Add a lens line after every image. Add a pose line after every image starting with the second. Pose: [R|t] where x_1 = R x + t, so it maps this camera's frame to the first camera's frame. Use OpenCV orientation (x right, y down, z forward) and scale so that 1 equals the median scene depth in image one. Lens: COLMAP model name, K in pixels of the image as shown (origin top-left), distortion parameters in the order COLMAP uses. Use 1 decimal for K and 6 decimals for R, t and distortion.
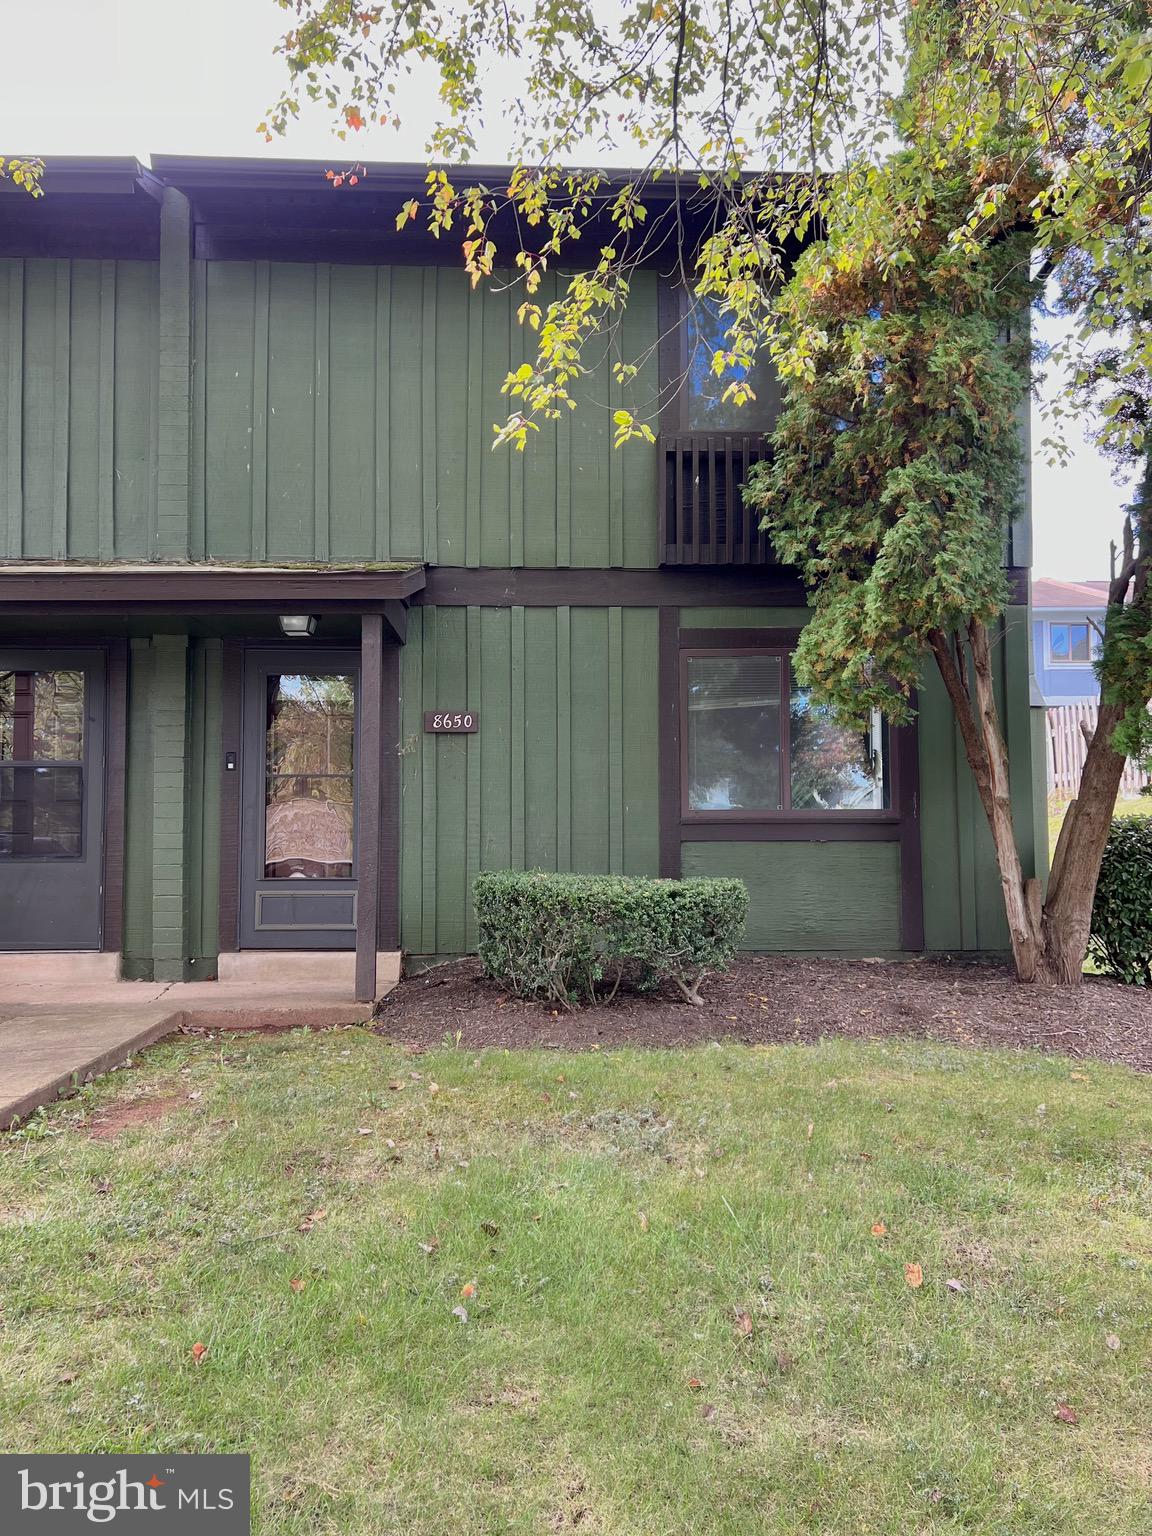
lens RADIAL K [[1209.0, 0, 576.0], [0, 1209.0, 768.0], [0, 0, 1]] dist [-0.004758, -0.001946]
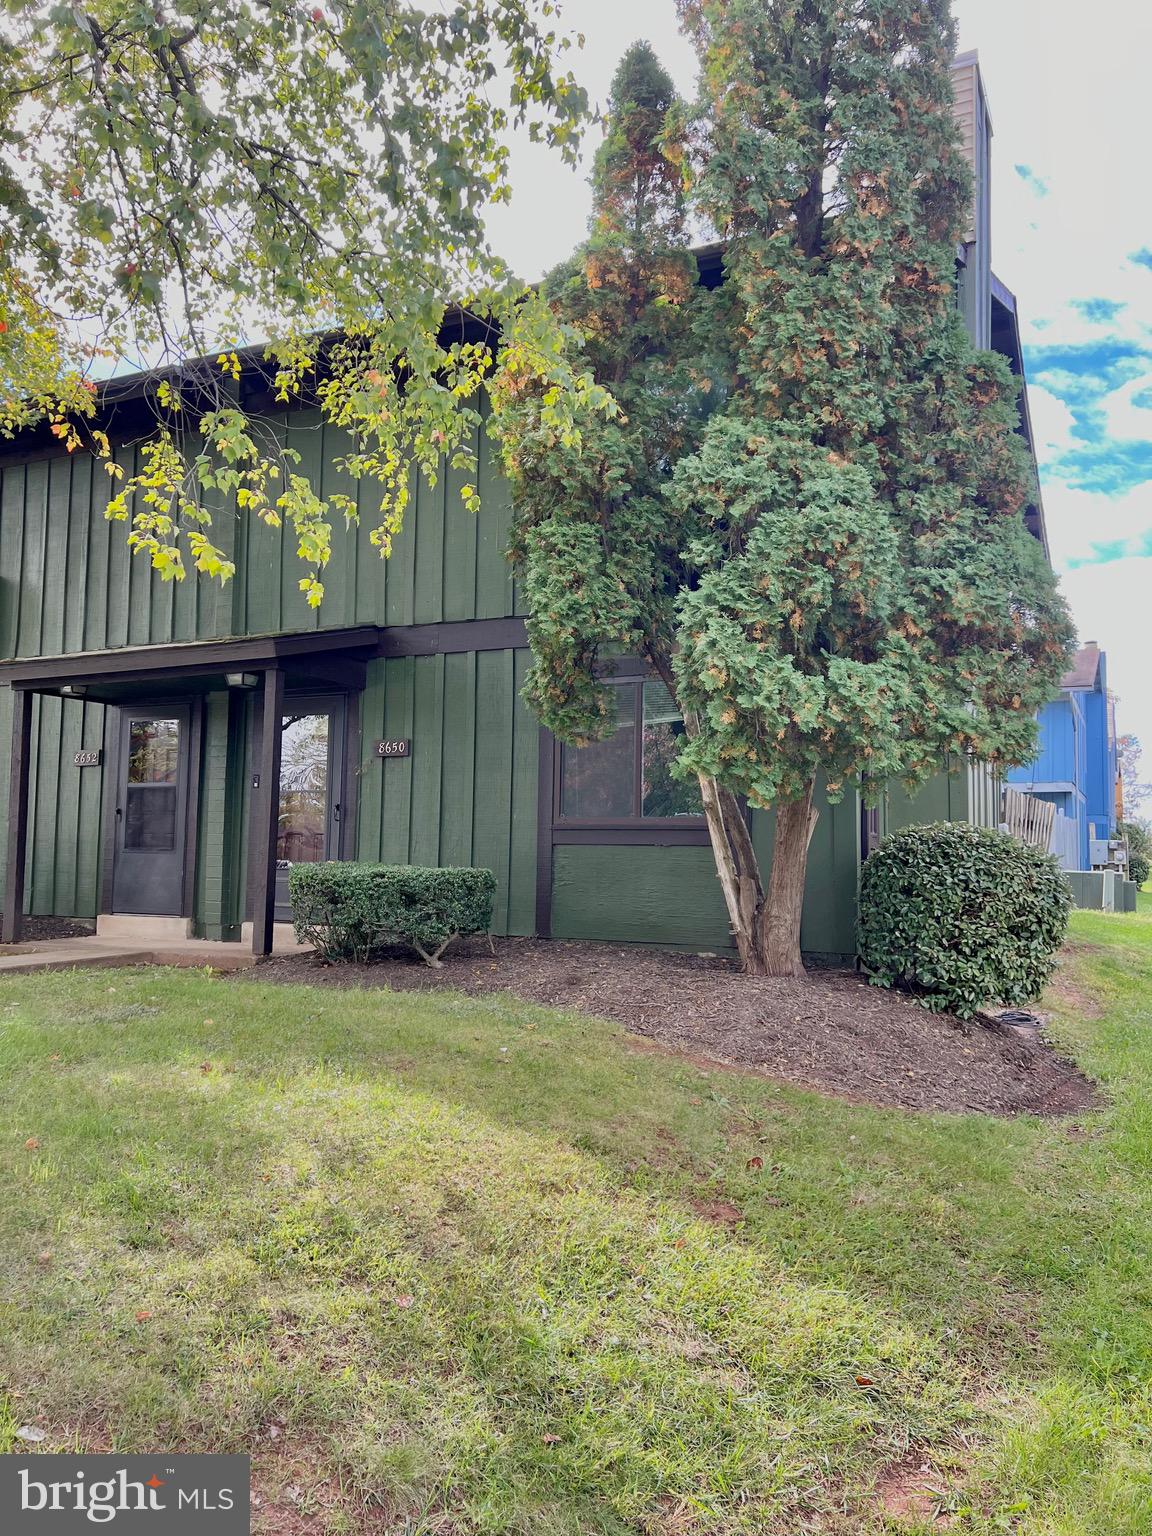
lens RADIAL K [[1209.0, 0, 576.0], [0, 1209.0, 768.0], [0, 0, 1]] dist [-0.004758, -0.001946]
pose [[0.873269, -0.021750, -0.486753, 0.699297], [0.003517, 0.999259, -0.038340, 0.033093], [0.487226, 0.031769, 0.872698, -0.013083]]
